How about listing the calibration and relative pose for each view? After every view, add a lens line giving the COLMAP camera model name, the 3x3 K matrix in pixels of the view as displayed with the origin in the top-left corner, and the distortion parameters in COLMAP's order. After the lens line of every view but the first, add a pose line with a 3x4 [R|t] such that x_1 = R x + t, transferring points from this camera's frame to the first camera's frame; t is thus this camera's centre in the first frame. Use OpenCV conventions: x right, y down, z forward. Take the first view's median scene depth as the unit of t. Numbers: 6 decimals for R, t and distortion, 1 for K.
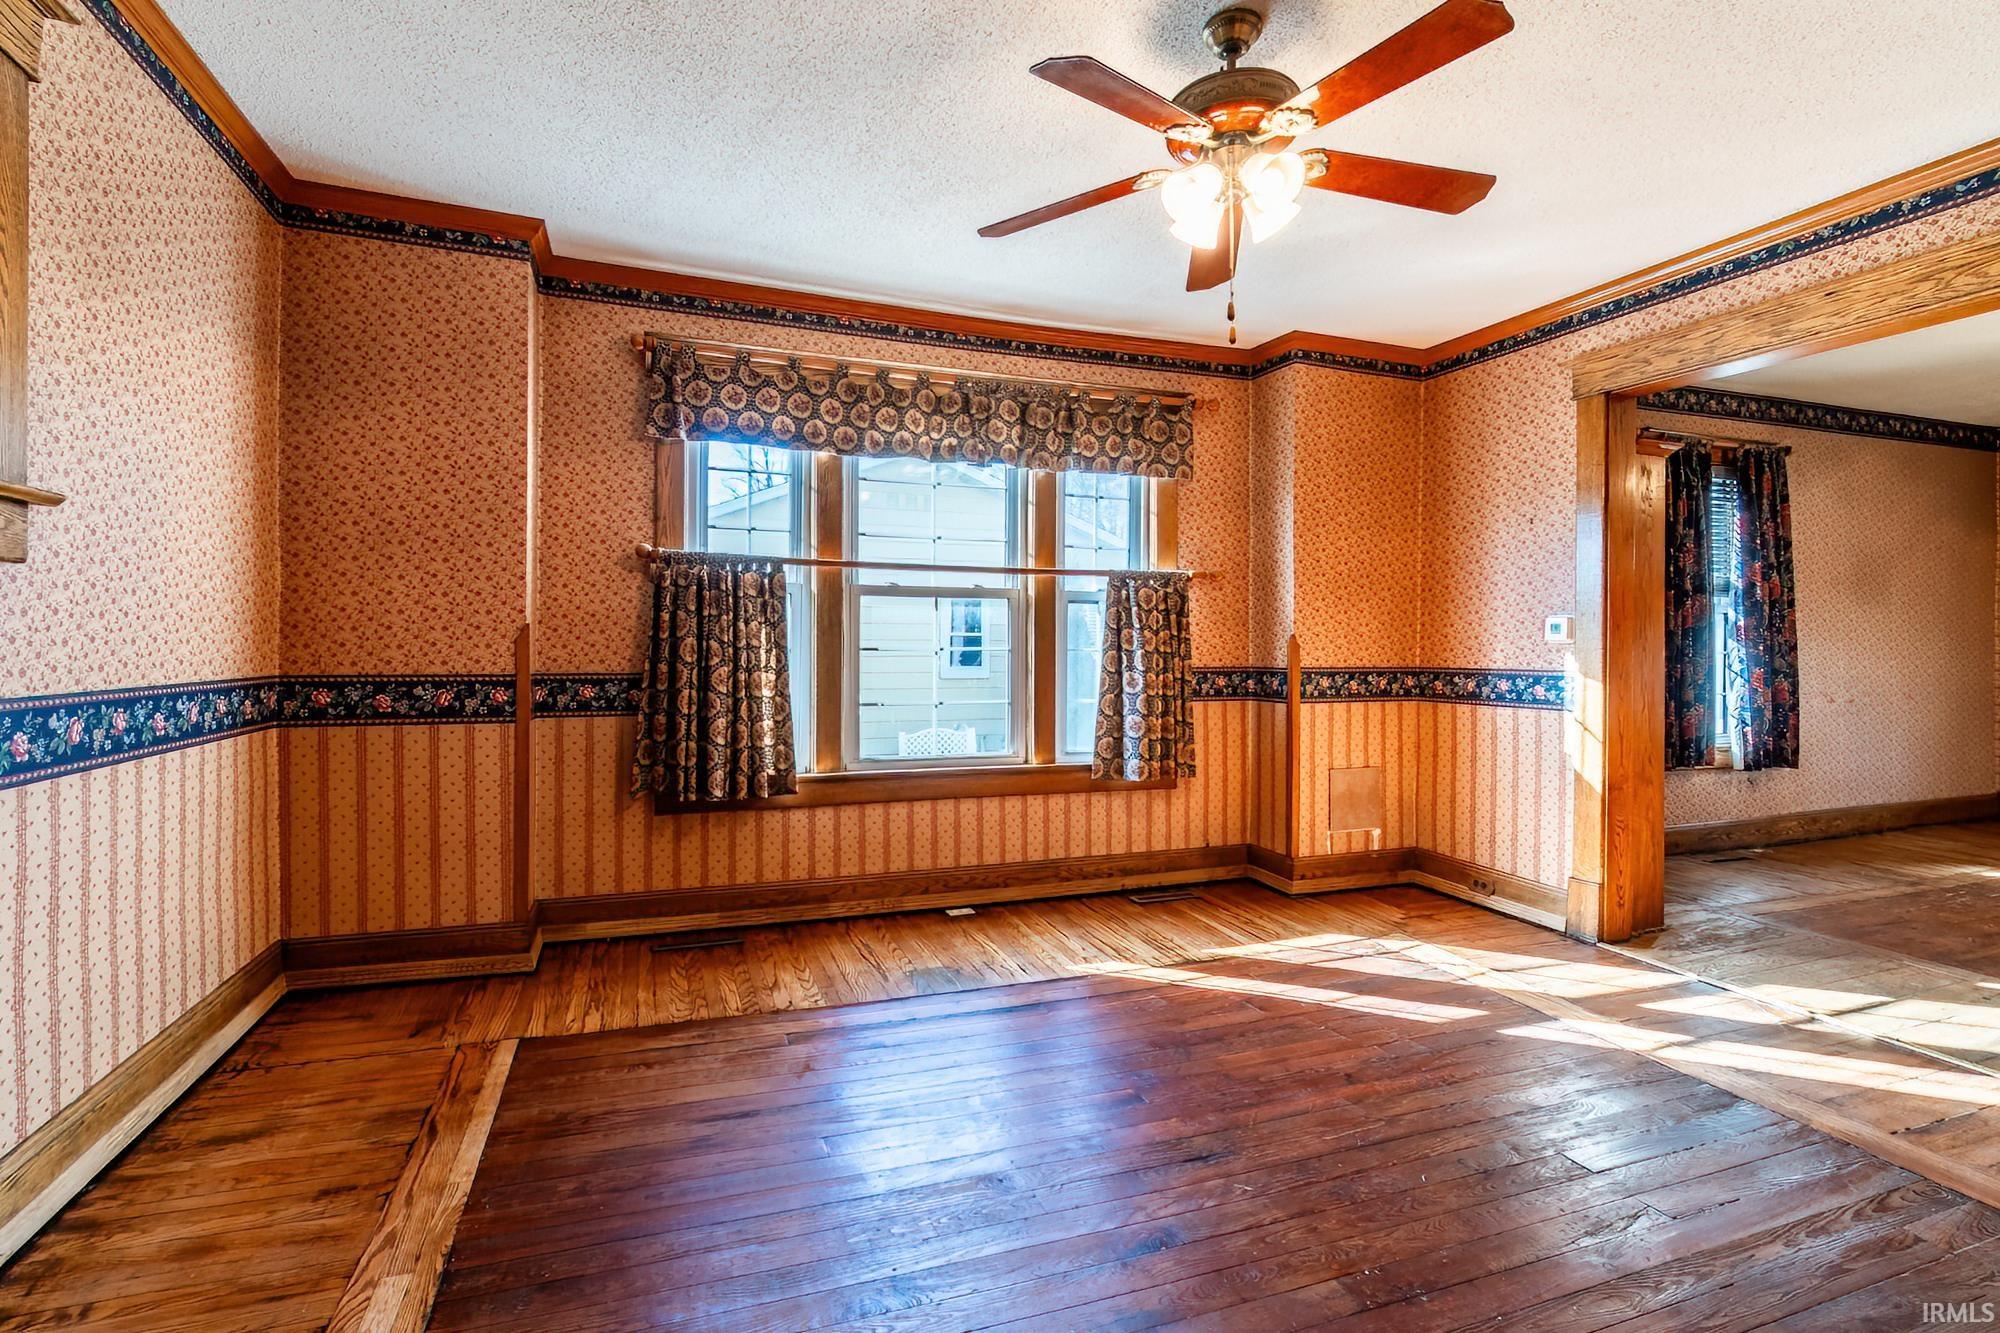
lens RADIAL K [[884.4, 0, 929.2], [0, 884.4, 647.6], [0, 0, 1]] dist [-0.003398, -0.000346]
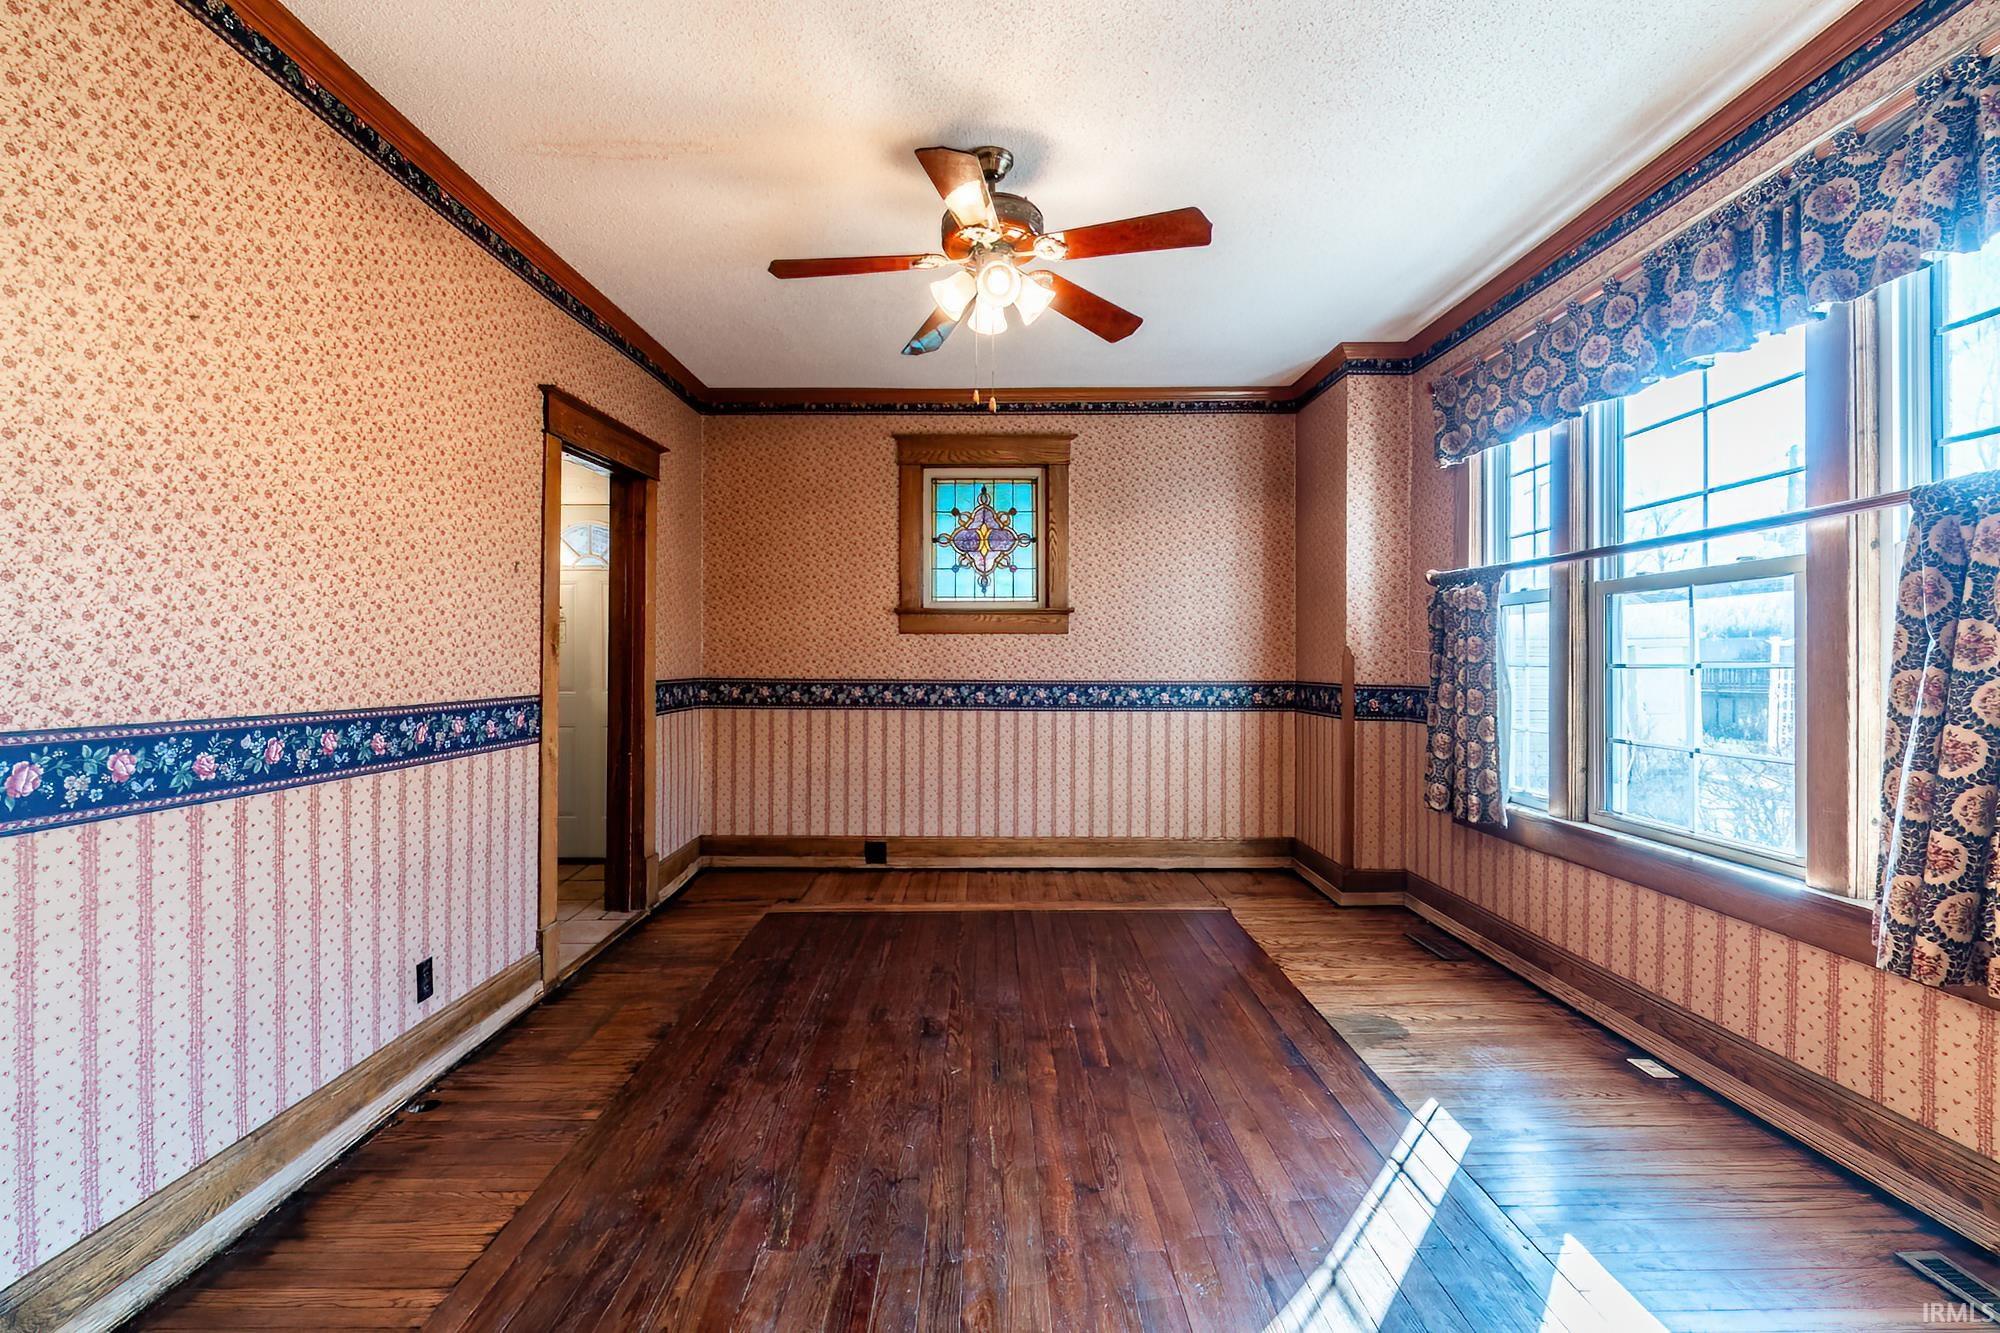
lens RADIAL K [[884.4, 0, 986.2], [0, 884.4, 666.6], [0, 0, 1]] dist [-0.003398, -0.000346]
pose [[-0.307042, -0.002300, -0.951693, 0.805275], [-0.005272, 0.999986, -0.000716, 0.005760], [0.951681, 0.004797, -0.307050, 0.728612]]
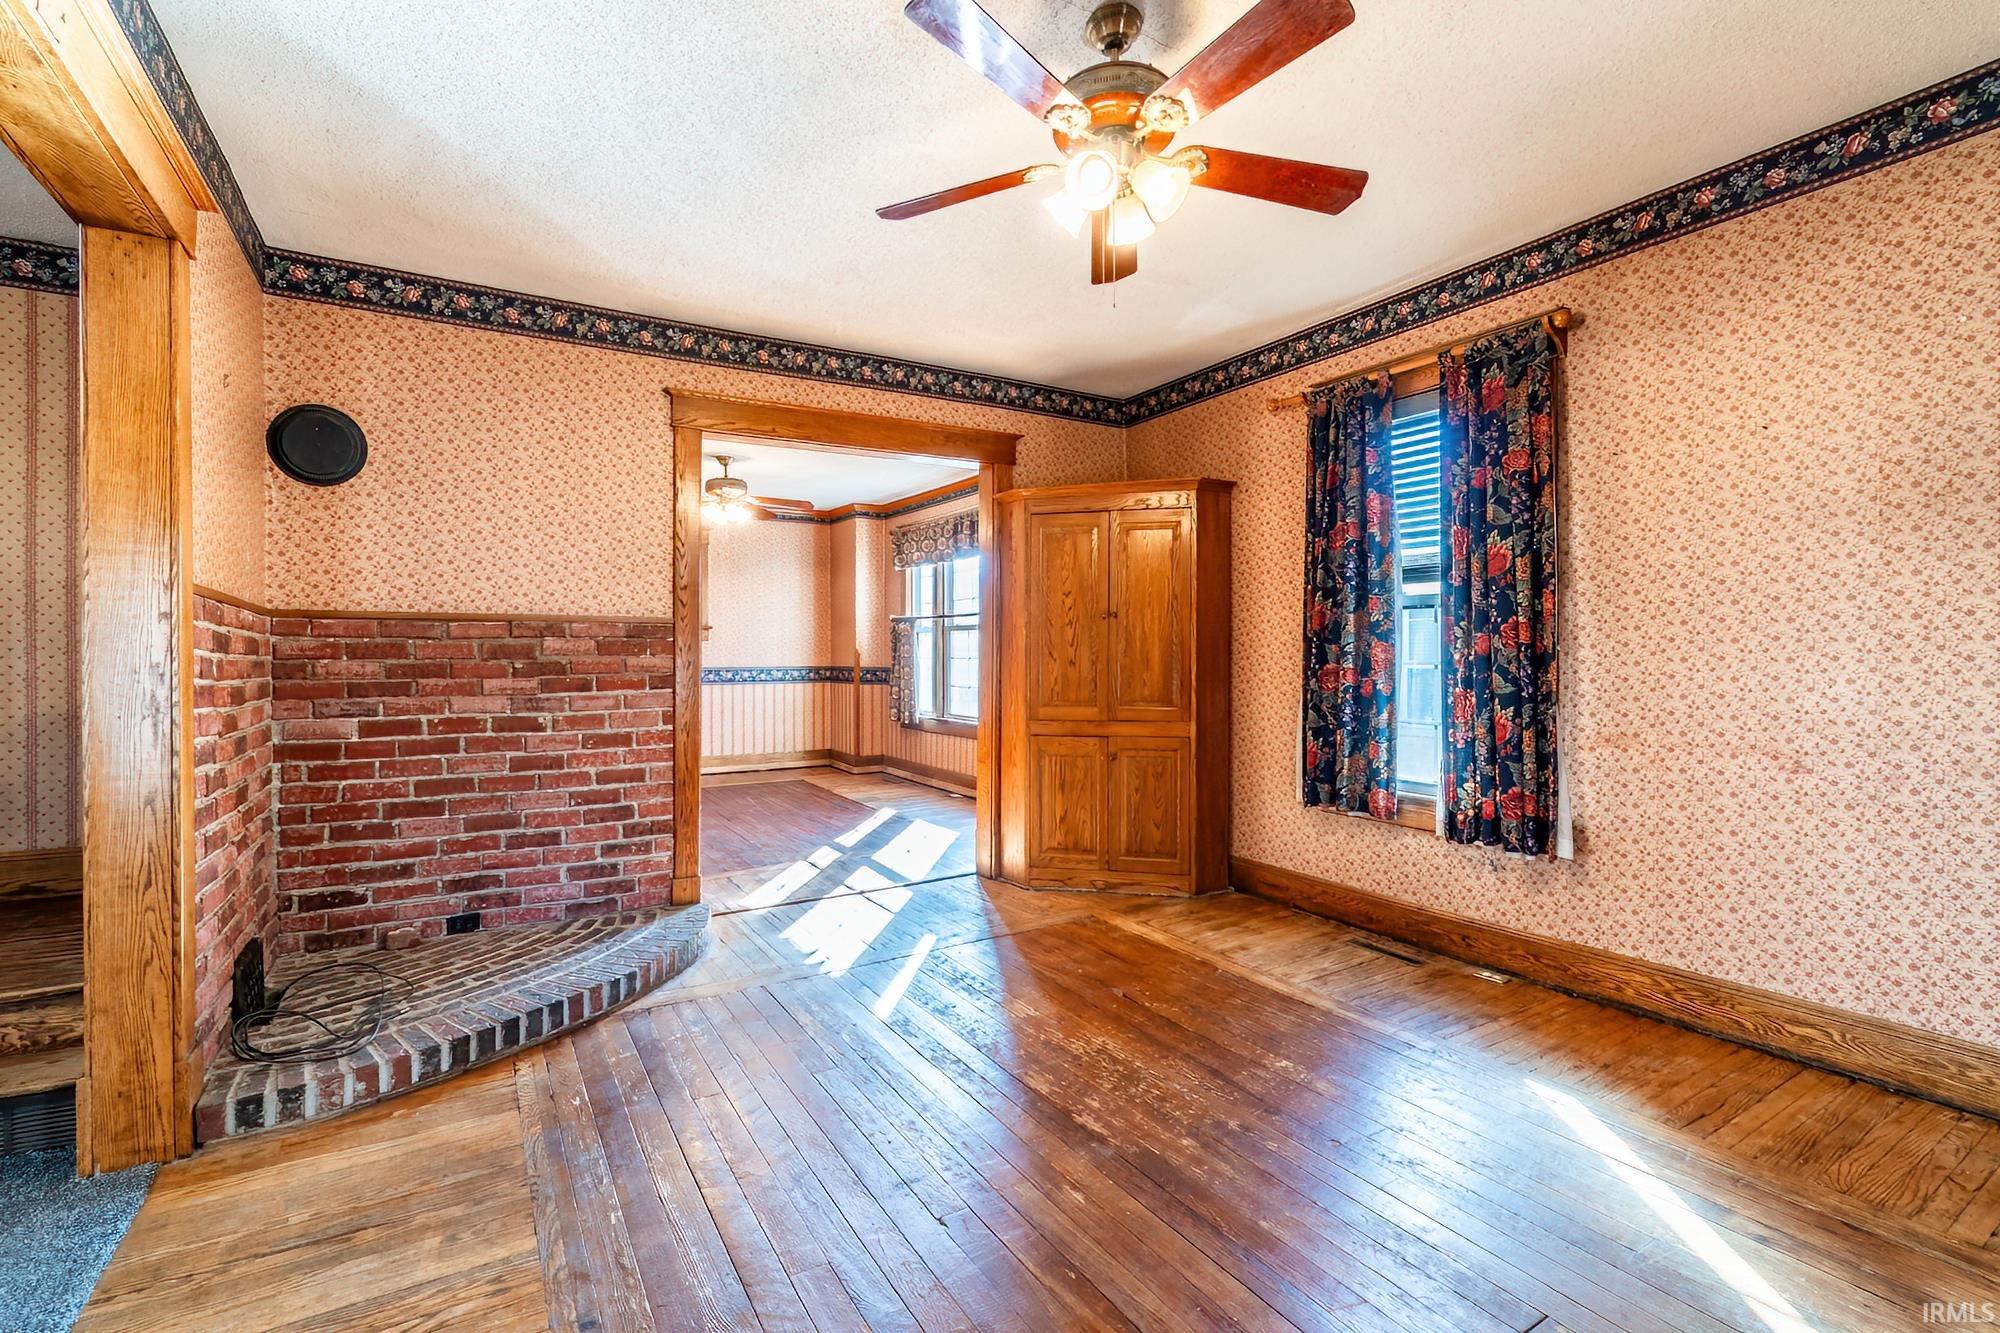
lens RADIAL K [[884.4, 0, 948.0], [0, 884.4, 659.2], [0, 0, 1]] dist [-0.003398, -0.000346]
pose [[0.185569, 0.000677, -0.982631, 1.884966], [0.000439, 1.000000, 0.000772, 0.002352], [0.982631, -0.000574, 0.185568, 0.628497]]
